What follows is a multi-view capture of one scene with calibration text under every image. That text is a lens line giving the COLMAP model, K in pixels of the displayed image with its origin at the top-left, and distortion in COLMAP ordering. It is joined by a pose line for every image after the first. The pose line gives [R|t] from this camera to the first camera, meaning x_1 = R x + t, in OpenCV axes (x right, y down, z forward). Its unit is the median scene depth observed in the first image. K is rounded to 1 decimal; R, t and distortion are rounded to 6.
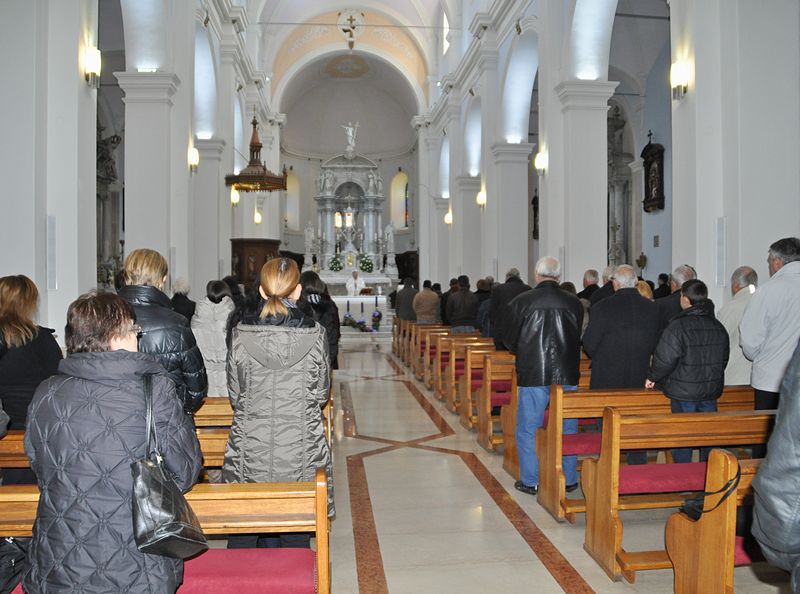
lens RADIAL K [[676.5, 0, 400.0], [0, 676.5, 297.0], [0, 0, 1]] dist [-0.131308, 0.087565]
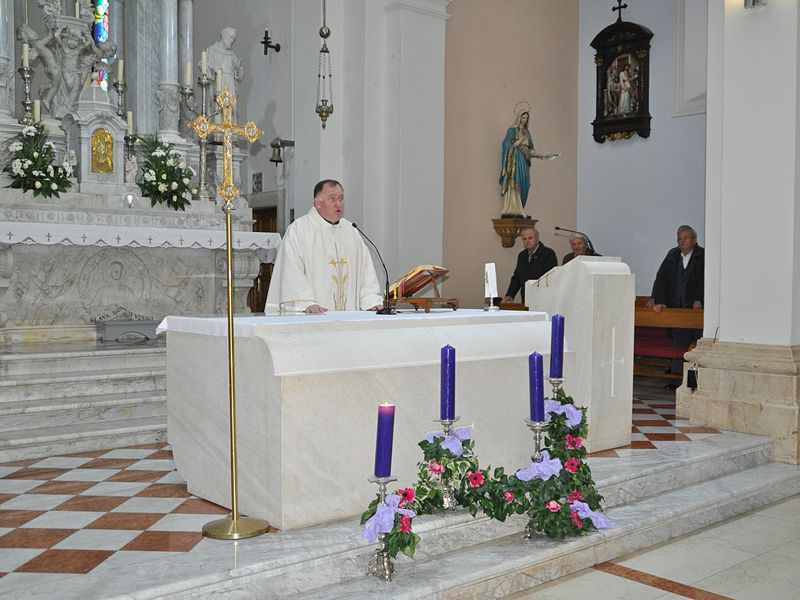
lens RADIAL K [[864.6, 0, 400.0], [0, 864.6, 300.0], [0, 0, 1]] dist [-0.001957, -0.000411]
pose [[0.813709, -0.008235, 0.581214, -0.245858], [-0.000003, 0.999900, 0.014172, -0.009809], [-0.581272, -0.011534, 0.813627, 1.024422]]
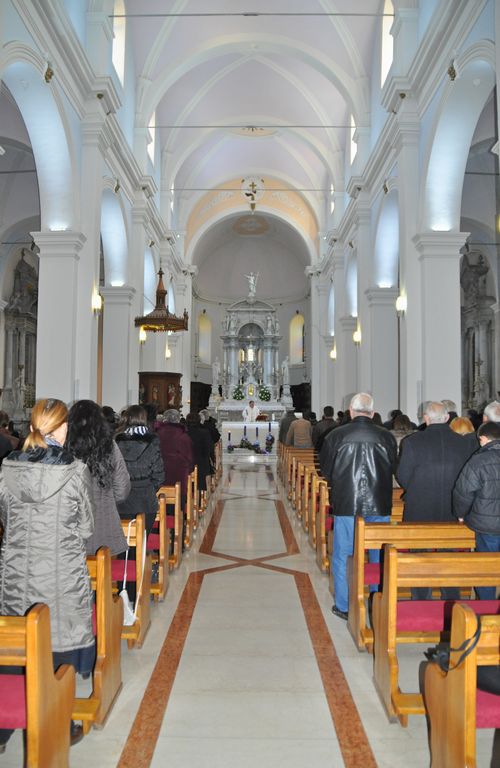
lens RADIAL K [[581.7, 0, 250.0], [0, 581.7, 384.0], [0, 0, 1]] dist [-0.133505, 0.085514]
pose [[0.995145, 0.005126, -0.098289, 0.033658], [-0.011405, 0.997921, -0.063432, -0.003623], [0.097760, 0.064245, 0.993134, 0.018457]]
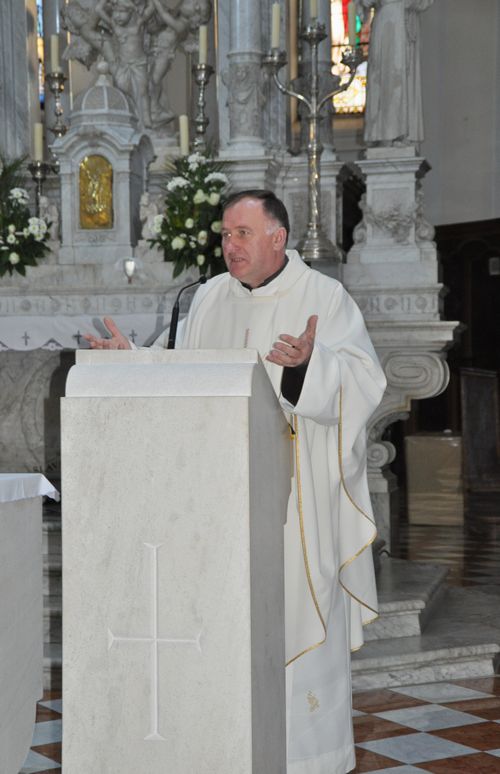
lens RADIAL K [[1446.8, 0, 250.0], [0, 1446.8, 387.0], [0, 0, 1]] dist [0.392527, 0.004236]
pose [[0.958142, -0.006971, -0.286208, 0.071650], [0.003627, 0.999919, -0.012211, -0.013690], [0.286270, 0.010662, 0.958090, 1.054006]]
